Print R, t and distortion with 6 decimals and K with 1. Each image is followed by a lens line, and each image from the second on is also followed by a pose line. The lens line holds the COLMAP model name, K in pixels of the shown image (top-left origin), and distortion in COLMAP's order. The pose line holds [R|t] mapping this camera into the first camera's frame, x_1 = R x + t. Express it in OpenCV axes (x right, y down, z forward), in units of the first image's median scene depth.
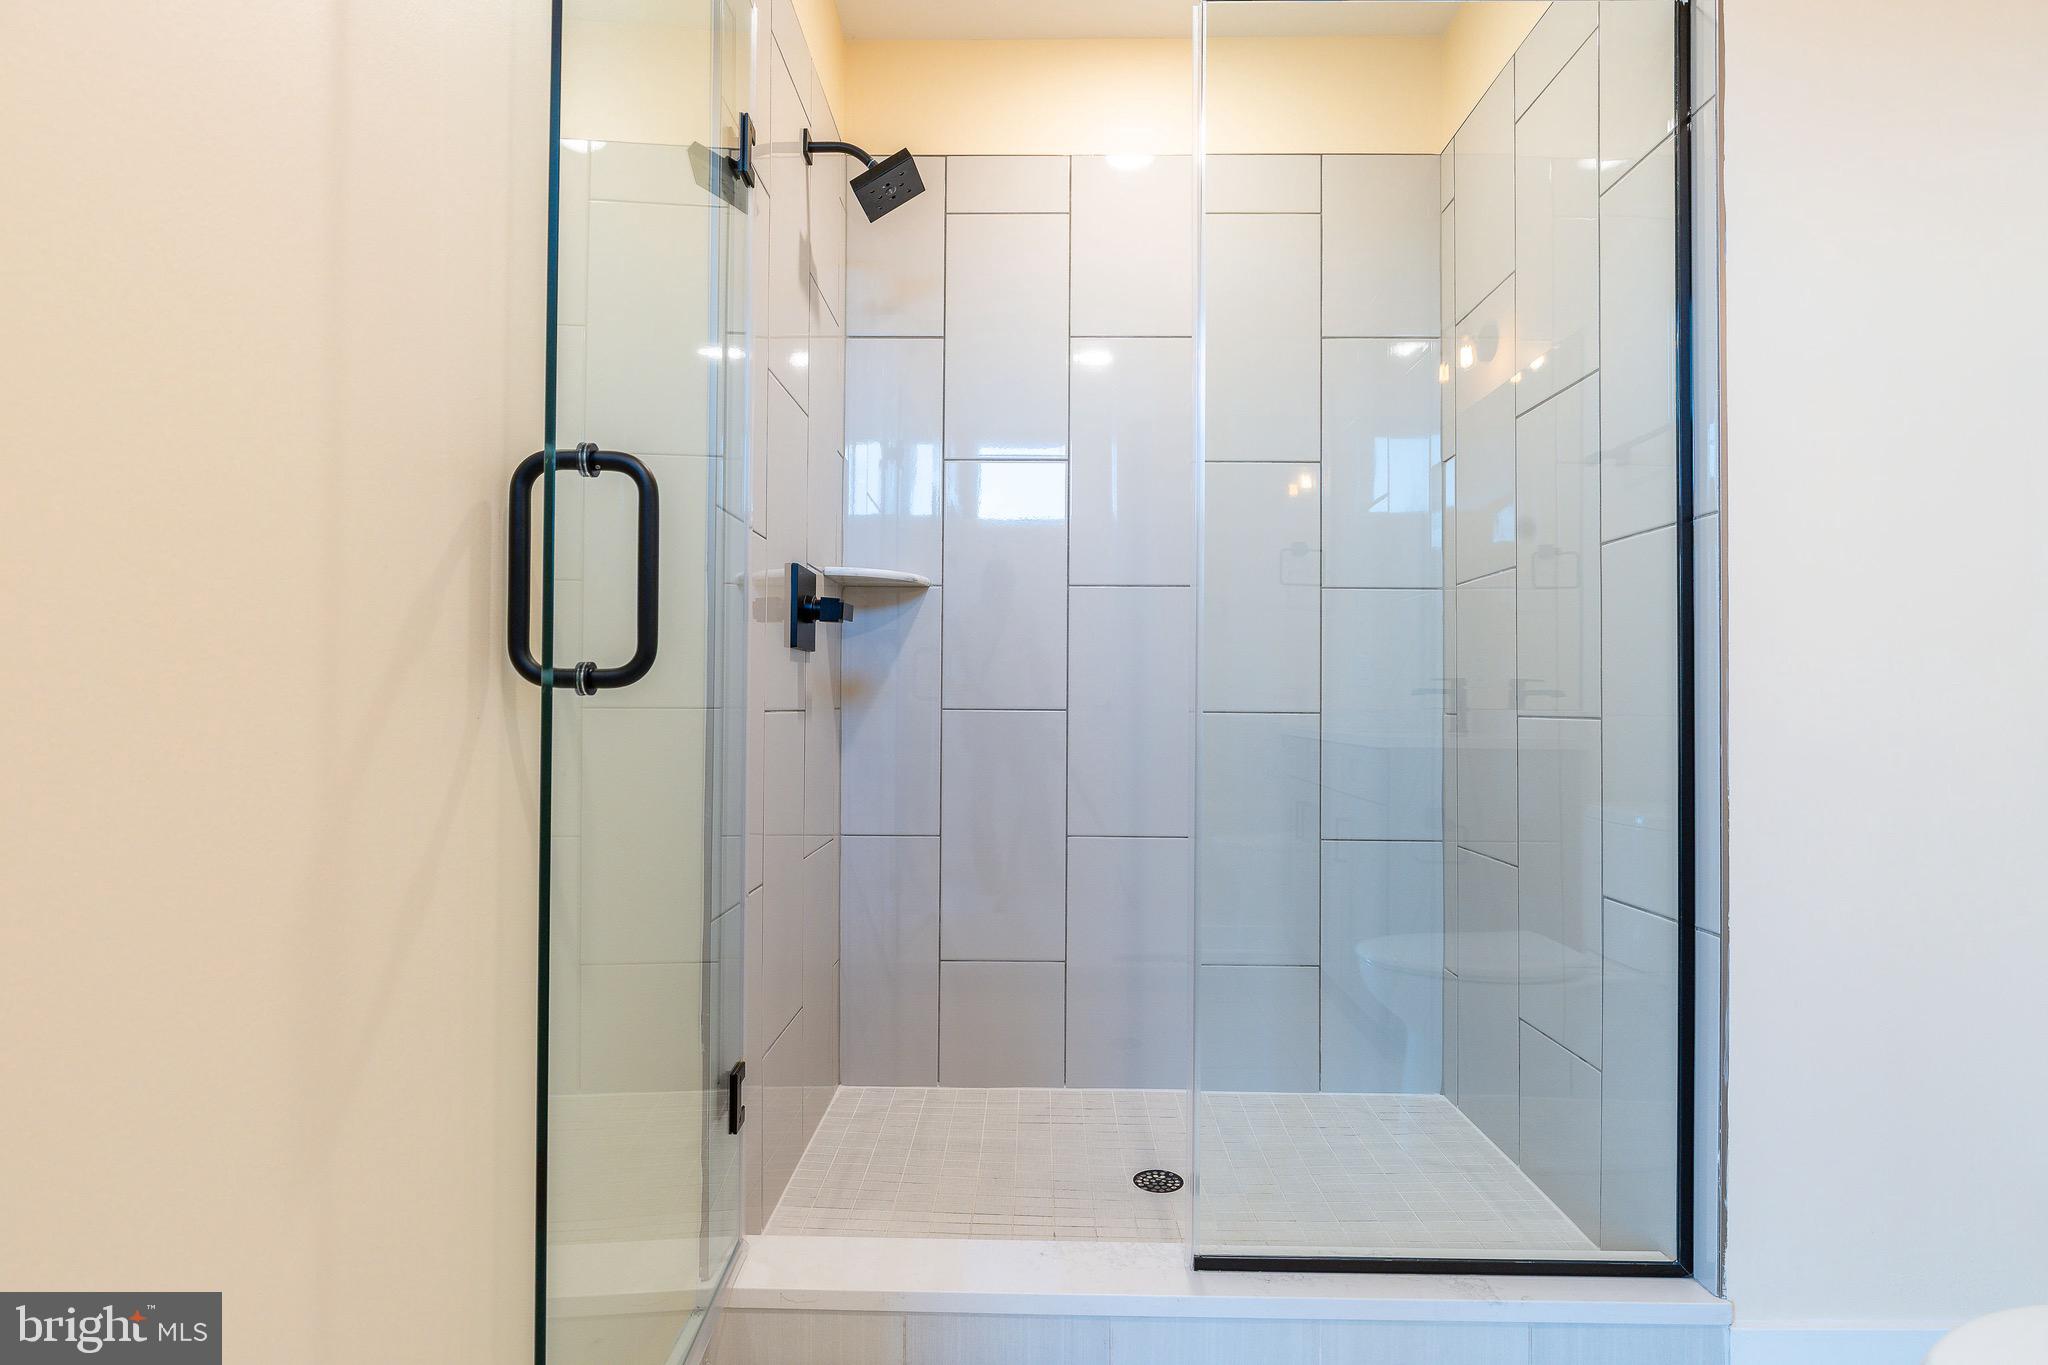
lens RADIAL K [[1050.4, 0, 1006.0], [0, 1050.4, 679.6], [0, 0, 1]] dist [-0.003598, 0.000718]
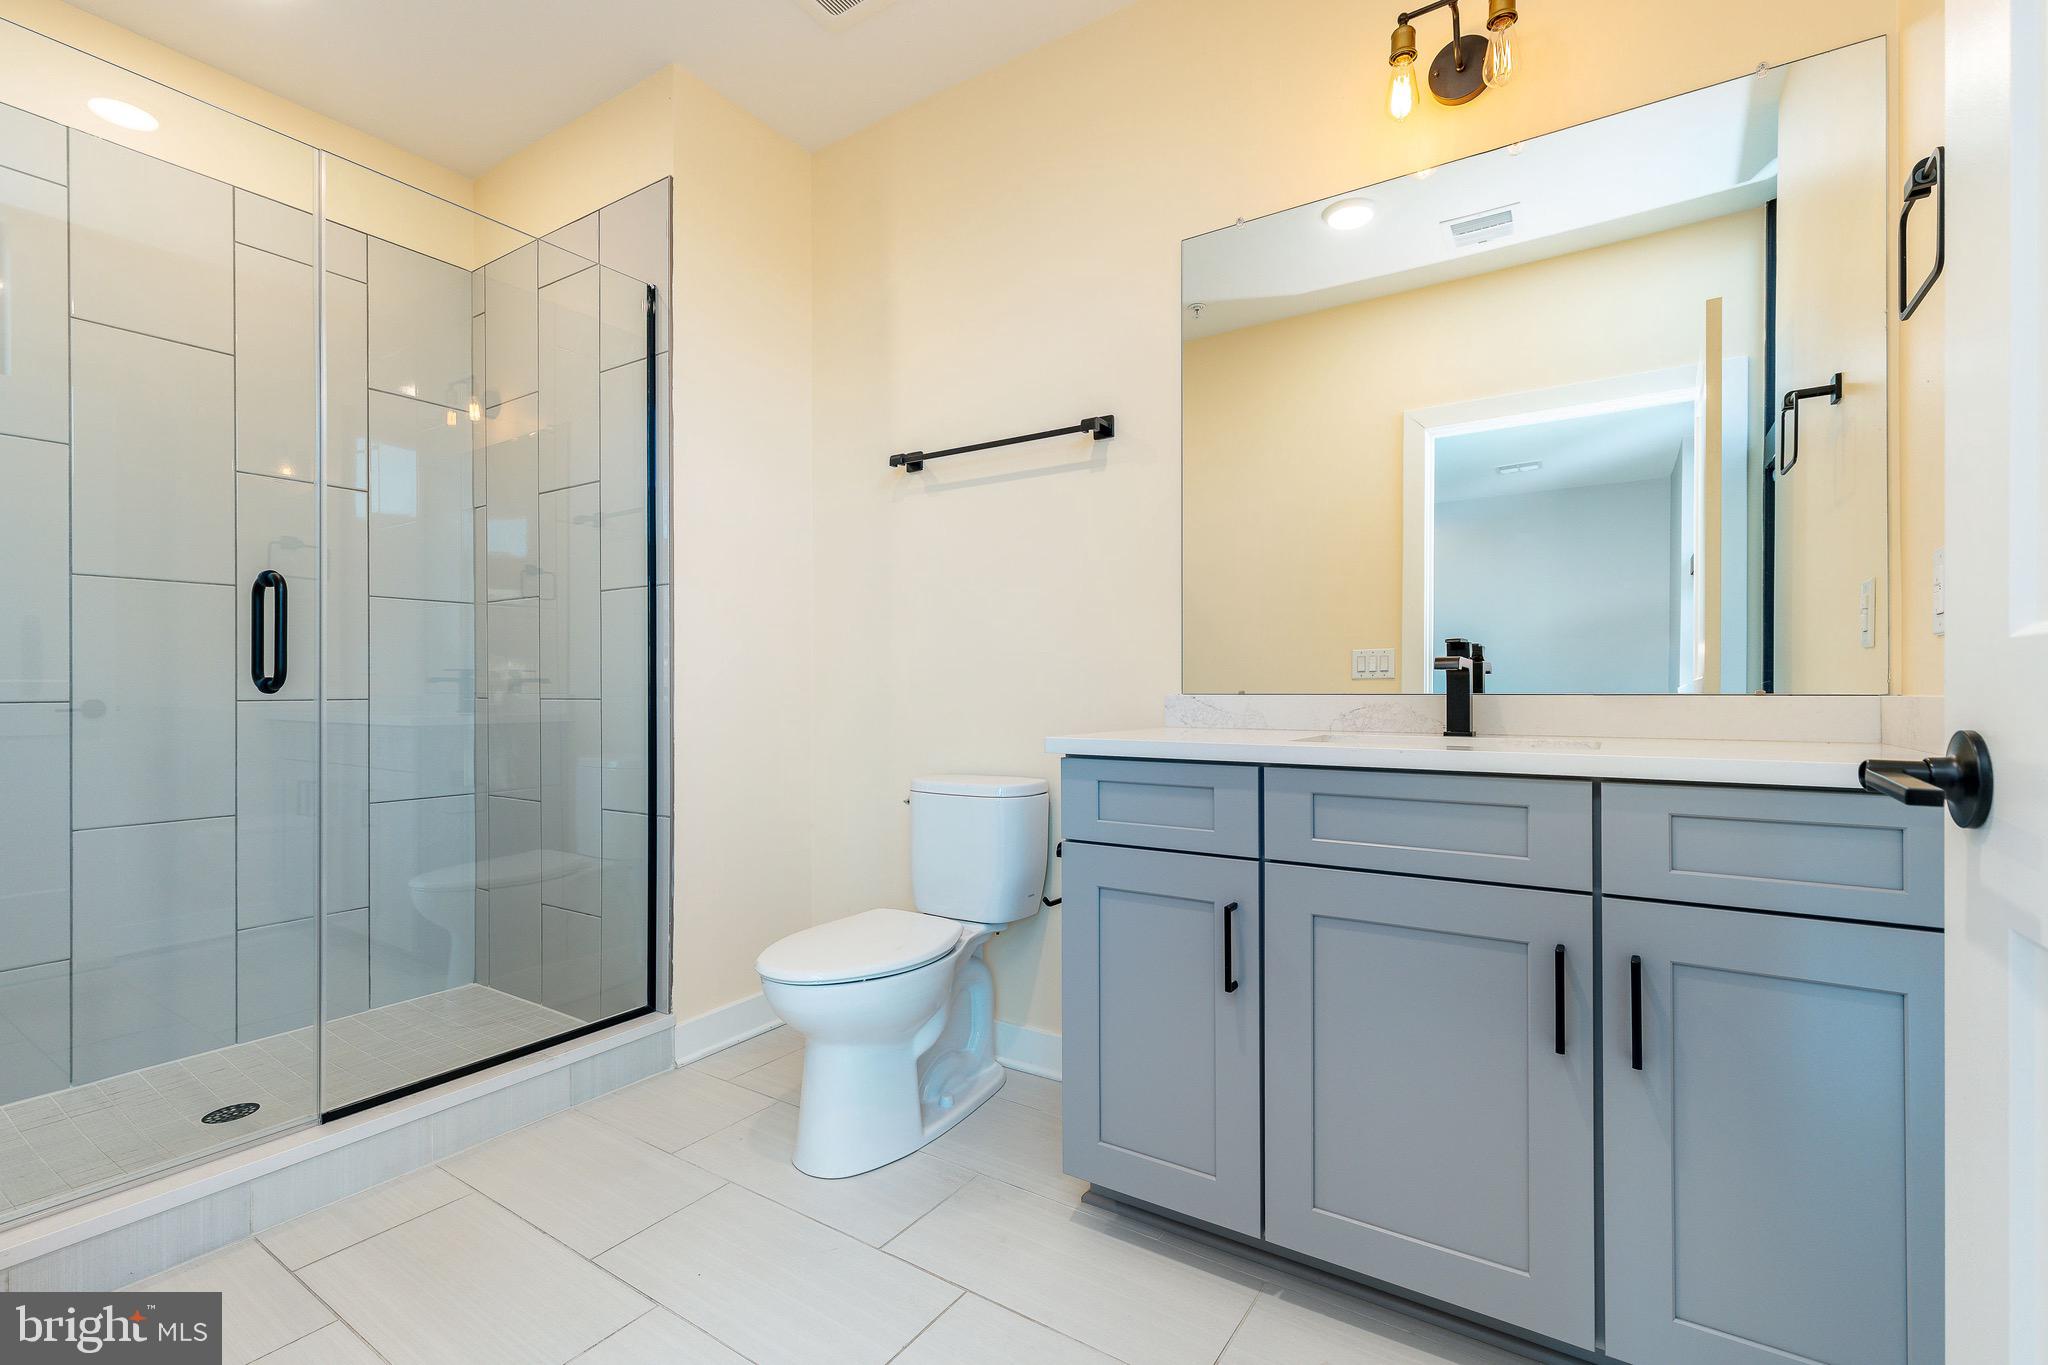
lens RADIAL K [[916.7, 0, 1021.5], [0, 916.7, 678.4], [0, 0, 1]] dist [0.001783, 0.000481]
pose [[0.544741, -0.006300, 0.838581, -0.239123], [-0.008152, 0.999885, 0.012807, -0.016473], [-0.838565, -0.013813, 0.544627, -0.281153]]
